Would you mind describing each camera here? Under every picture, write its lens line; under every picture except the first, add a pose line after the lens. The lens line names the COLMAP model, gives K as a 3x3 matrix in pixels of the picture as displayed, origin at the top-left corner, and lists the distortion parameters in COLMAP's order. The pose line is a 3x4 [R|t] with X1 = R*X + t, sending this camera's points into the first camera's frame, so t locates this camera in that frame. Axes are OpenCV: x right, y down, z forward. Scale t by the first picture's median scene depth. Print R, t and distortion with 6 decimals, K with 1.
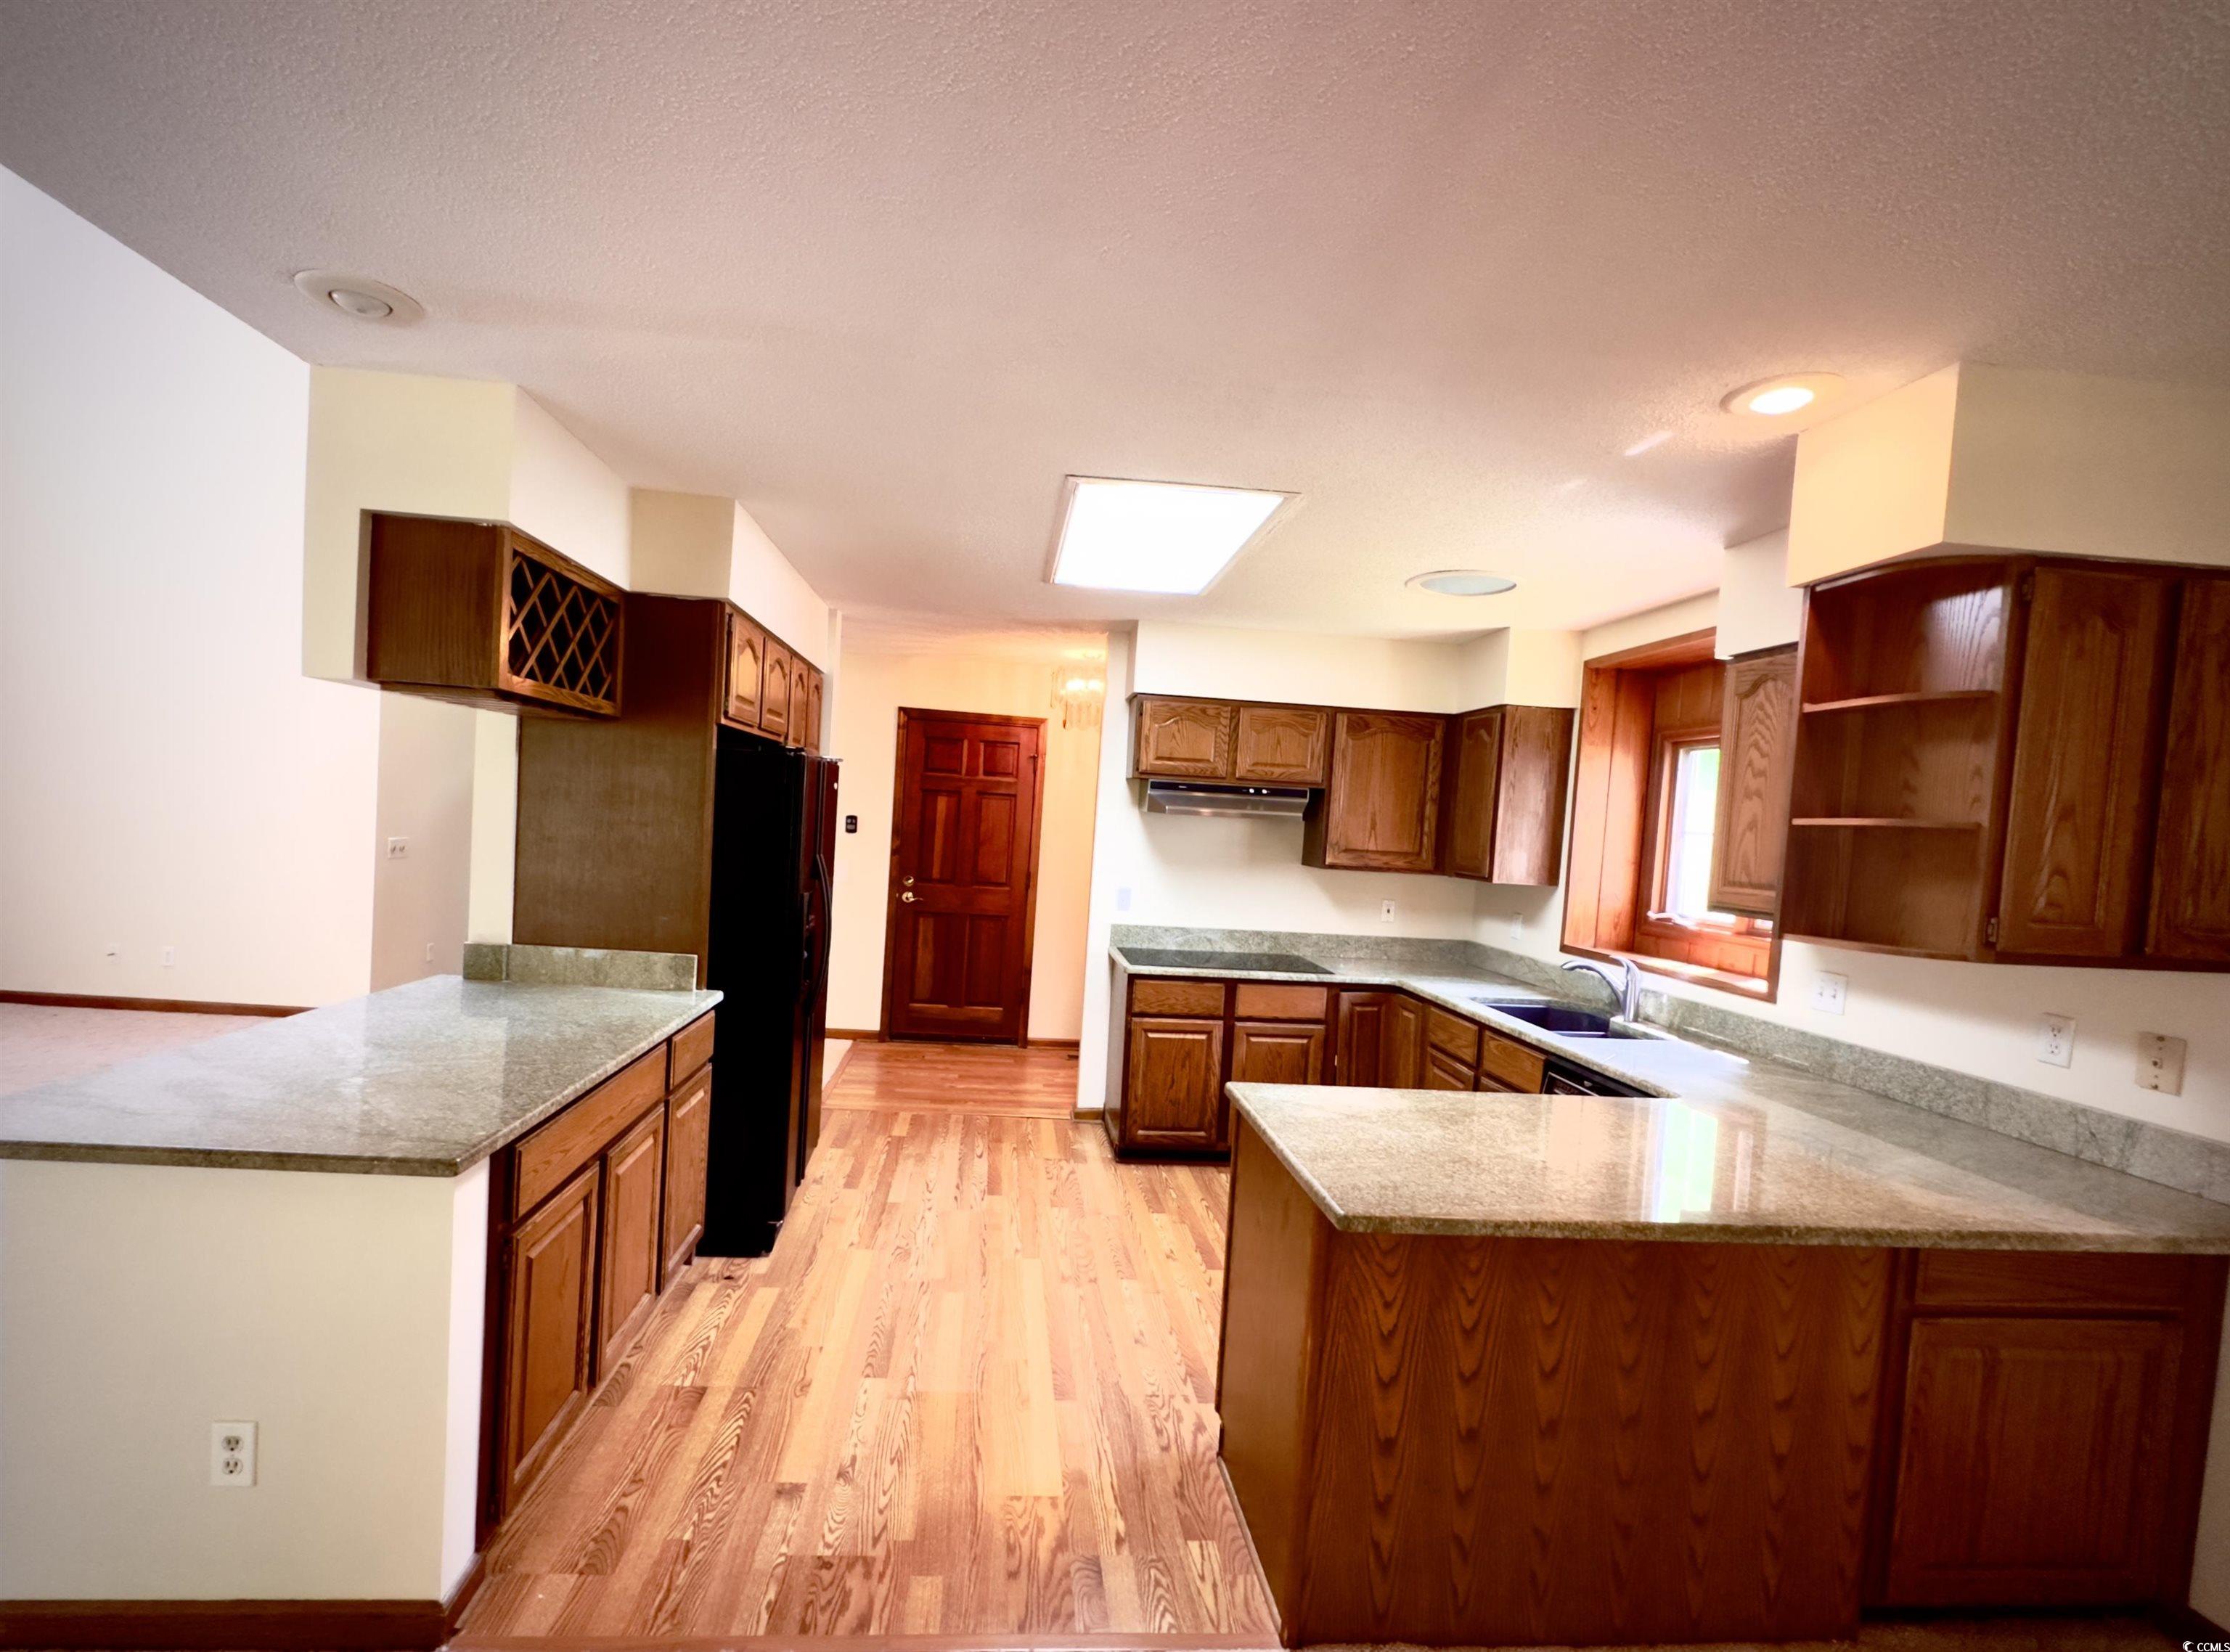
lens RADIAL K [[996.7, 0, 1103.5], [0, 996.7, 847.9], [0, 0, 1]] dist [0.000265, -0.000054]
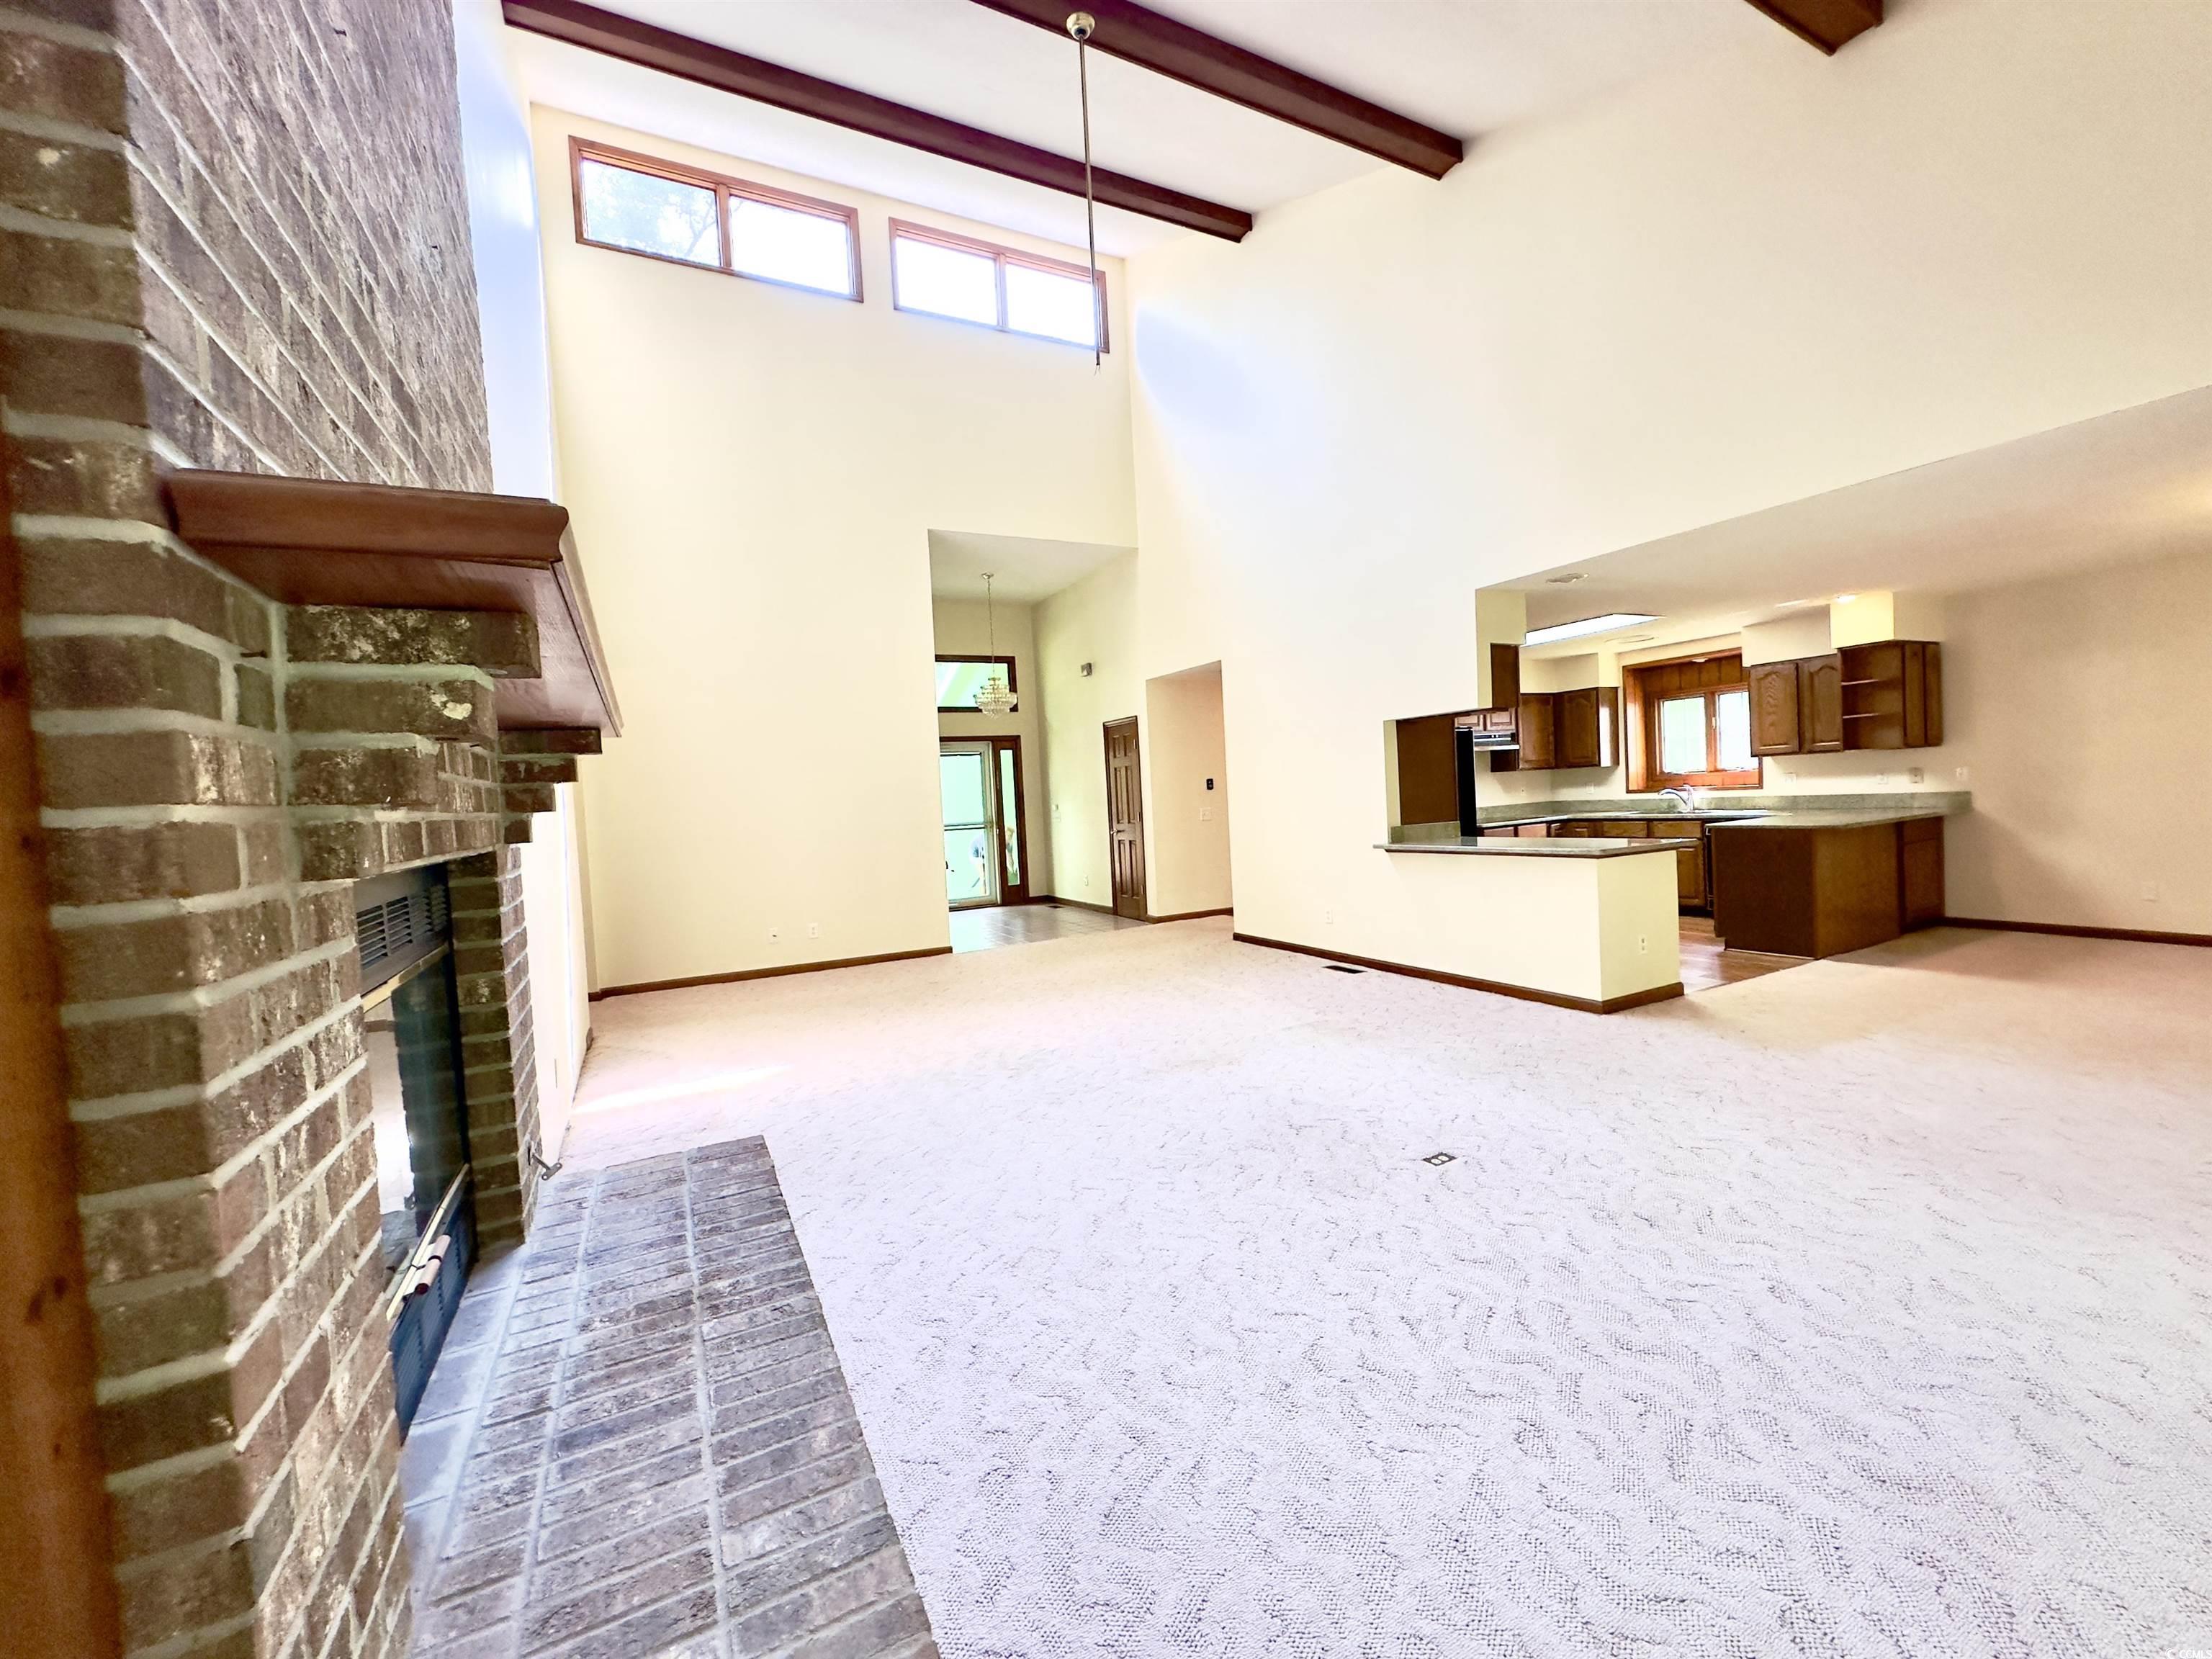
lens RADIAL K [[872.3, 0, 1101.8], [0, 872.3, 821.8], [0, 0, 1]] dist [-0.004266, 0.000300]
pose [[0.915726, -0.125453, 0.381717, -1.417899], [0.125059, 0.991810, 0.025952, -0.032940], [-0.381847, 0.023972, 0.923915, -0.383956]]
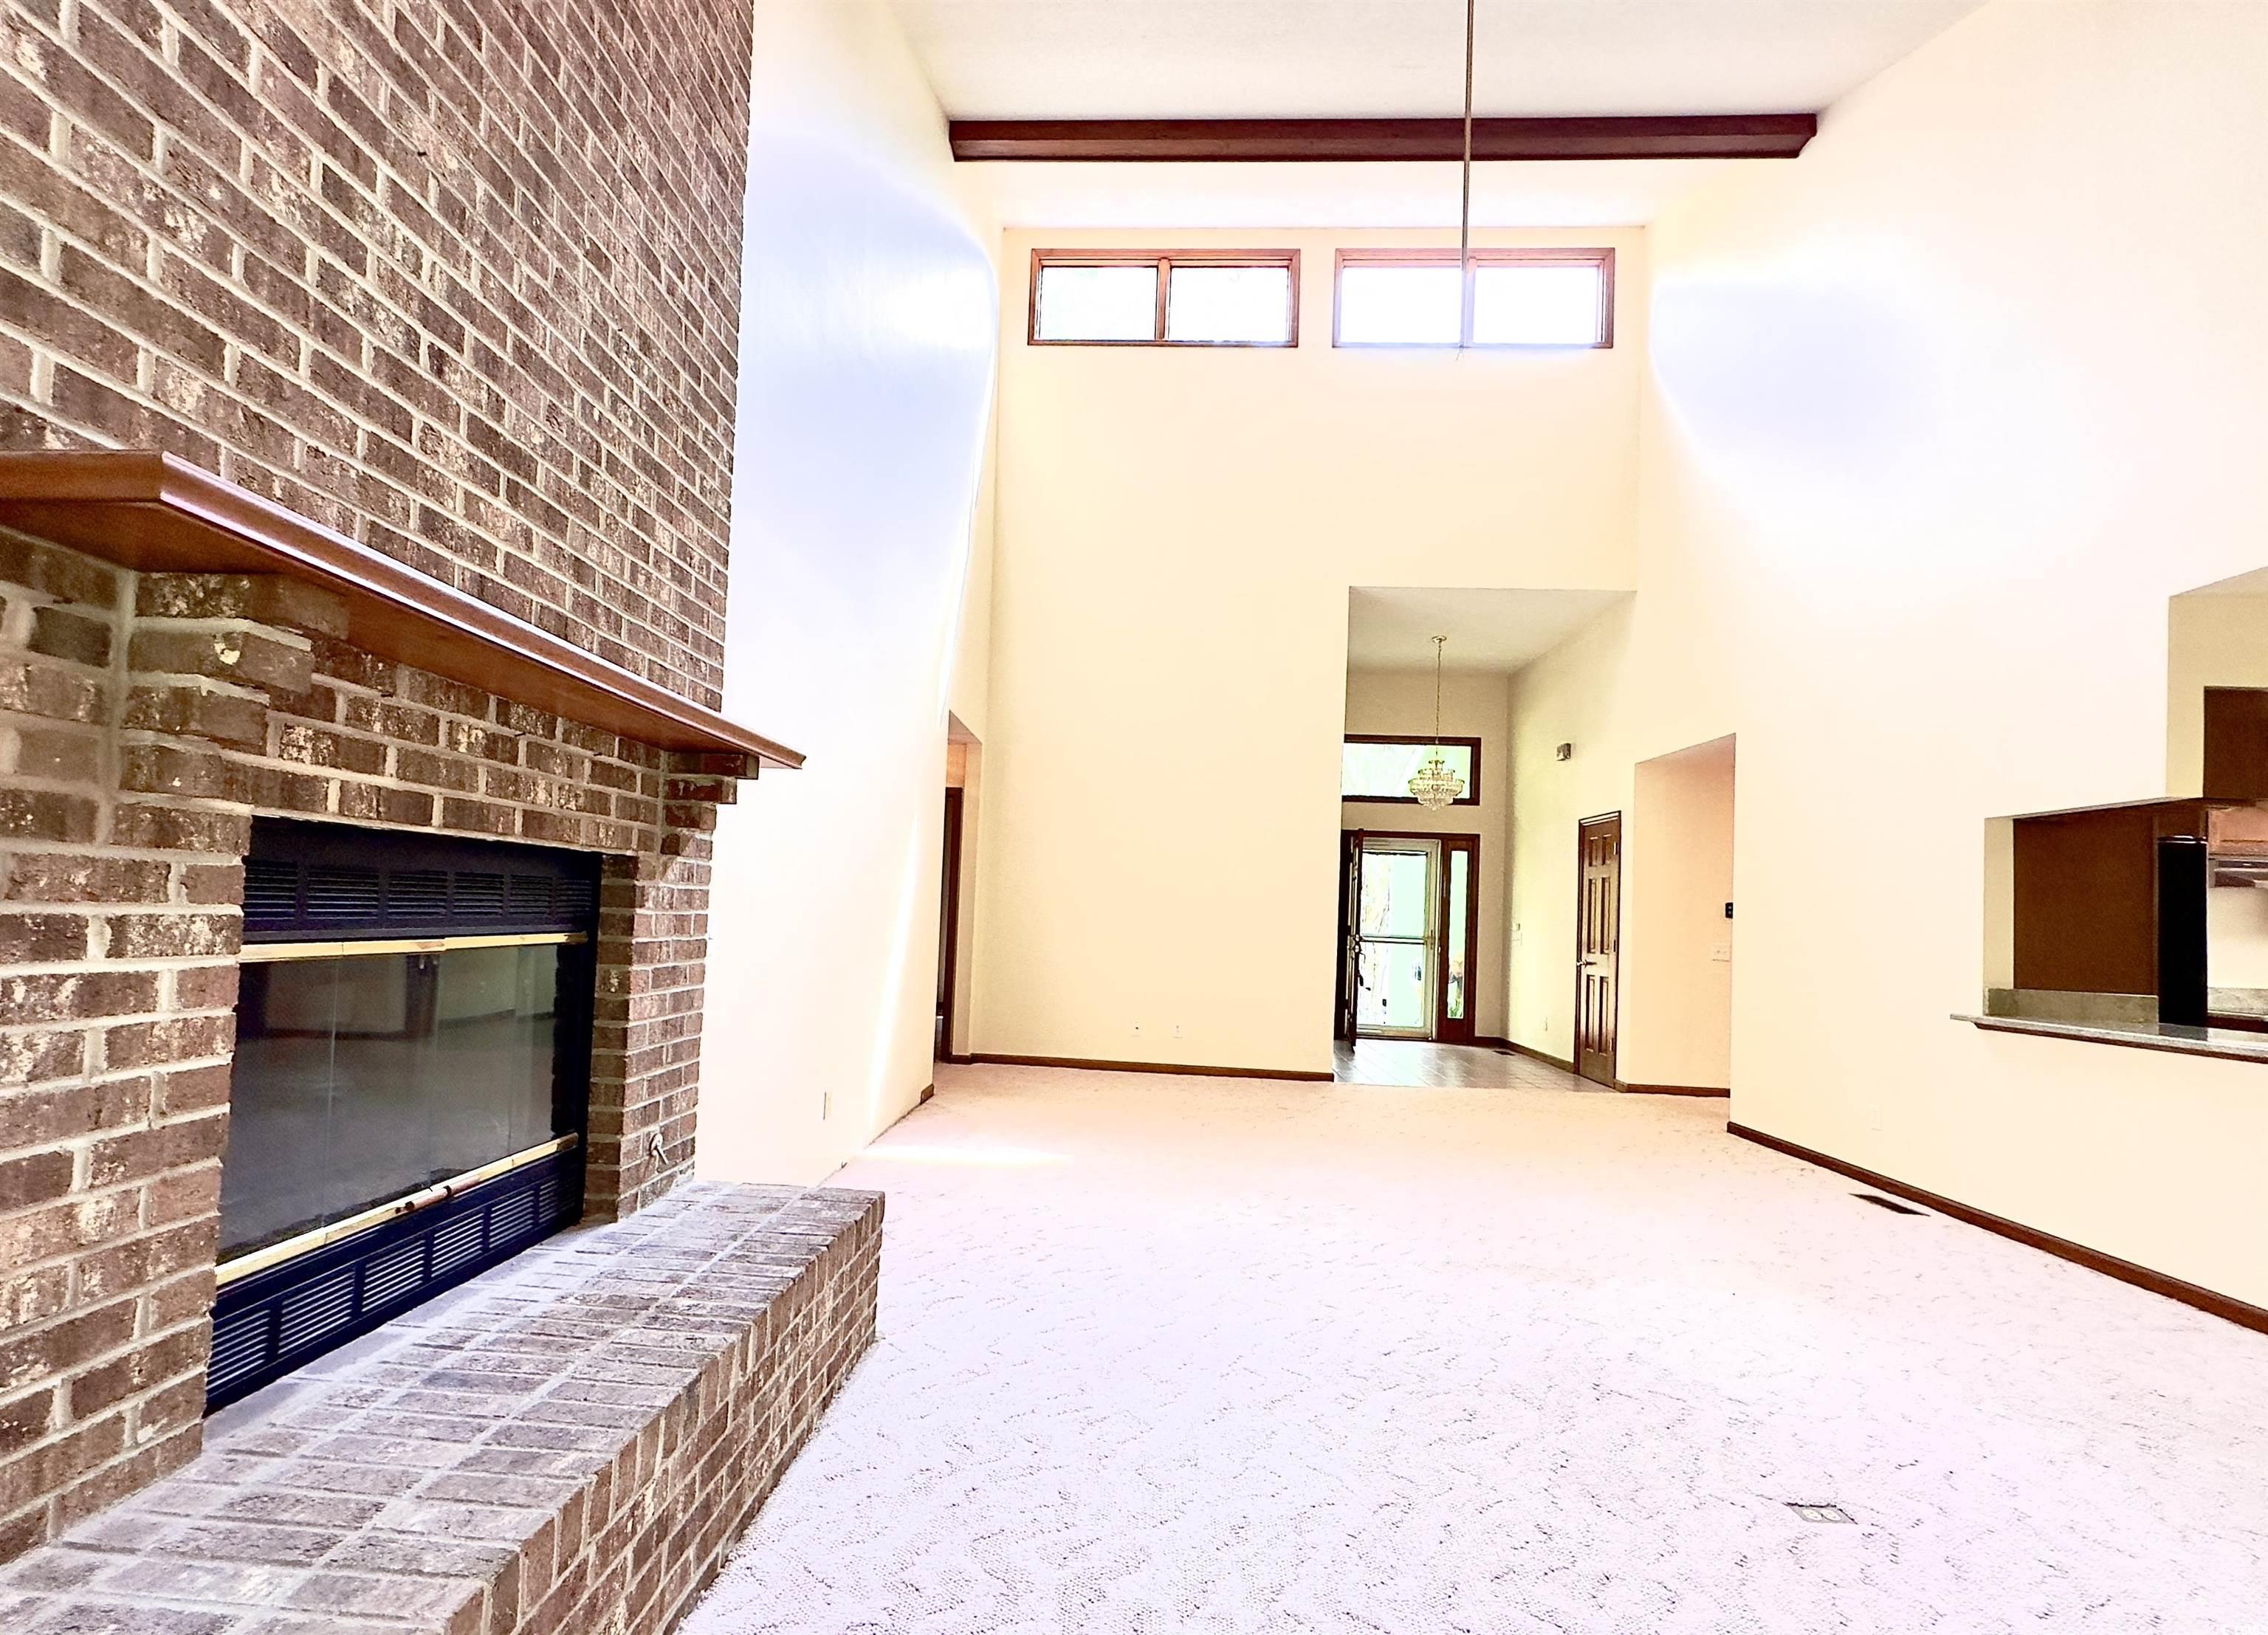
lens RADIAL K [[990.6, 0, 1101.3], [0, 990.6, 874.0], [0, 0, 1]] dist [-0.005073, 0.000866]
pose [[0.990150, -0.033177, -0.136025, -1.194954], [0.022261, 0.996465, -0.081000, 0.016260], [0.138232, 0.077175, 0.987388, -0.368672]]
